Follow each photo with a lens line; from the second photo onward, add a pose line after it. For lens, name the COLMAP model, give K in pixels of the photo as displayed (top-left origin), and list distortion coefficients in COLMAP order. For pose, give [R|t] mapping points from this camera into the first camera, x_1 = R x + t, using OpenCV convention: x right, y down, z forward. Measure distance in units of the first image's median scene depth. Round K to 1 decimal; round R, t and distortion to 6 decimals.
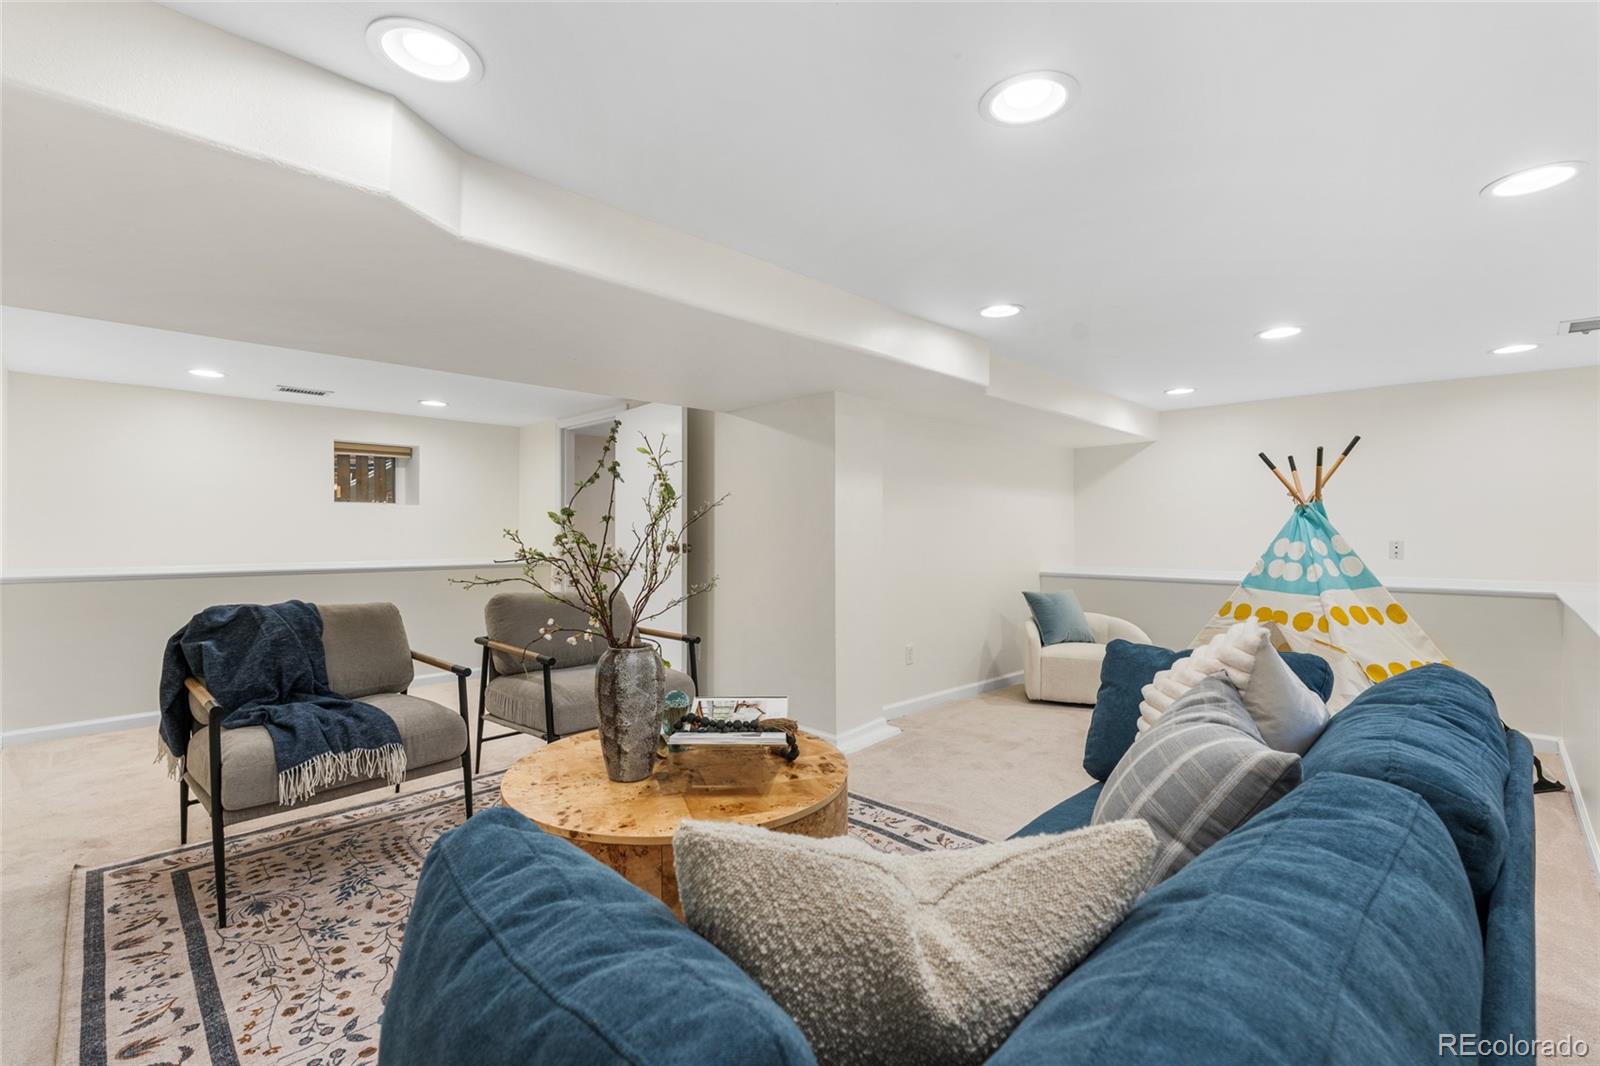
lens RADIAL K [[703.4, 0, 797.5], [0, 703.4, 529.2], [0, 0, 1]] dist [-0.003279, -0.000189]
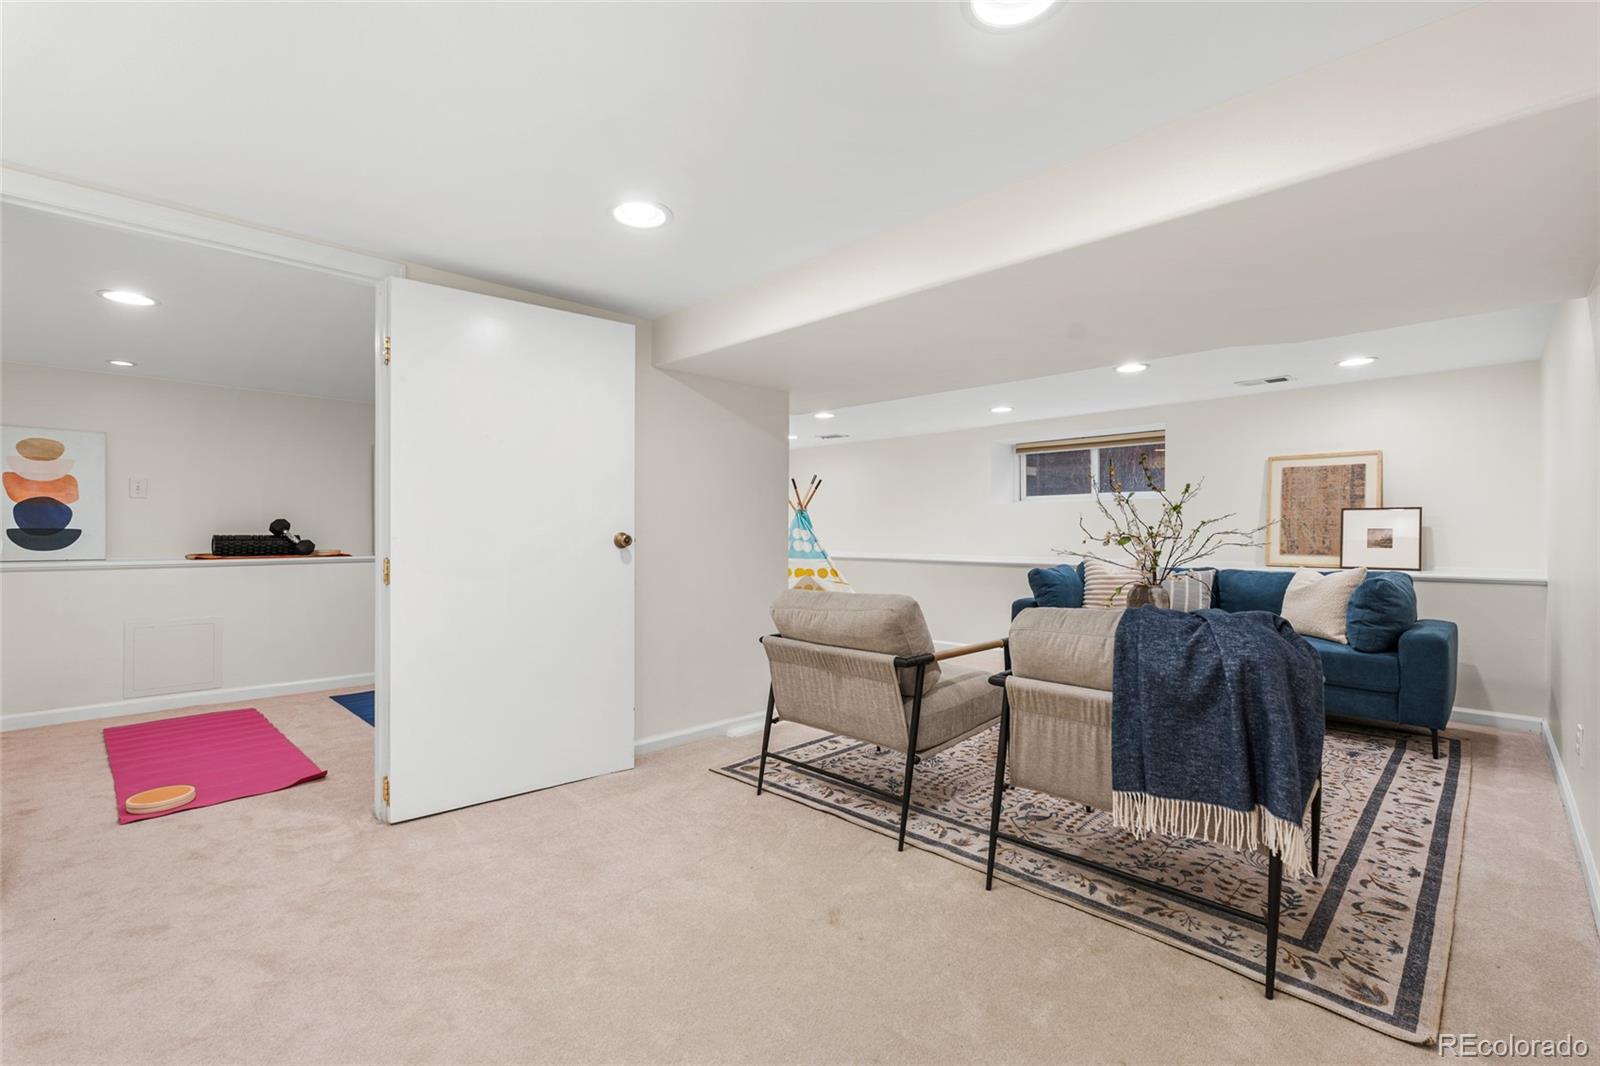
lens RADIAL K [[703.4, 0, 797.5], [0, 703.4, 529.2], [0, 0, 1]] dist [-0.003279, -0.000189]
pose [[-0.001566, 0.004163, 0.999990, -1.847834], [-0.003445, 0.999985, -0.004168, 0.040784], [-0.999993, -0.003452, -0.001551, 1.748923]]
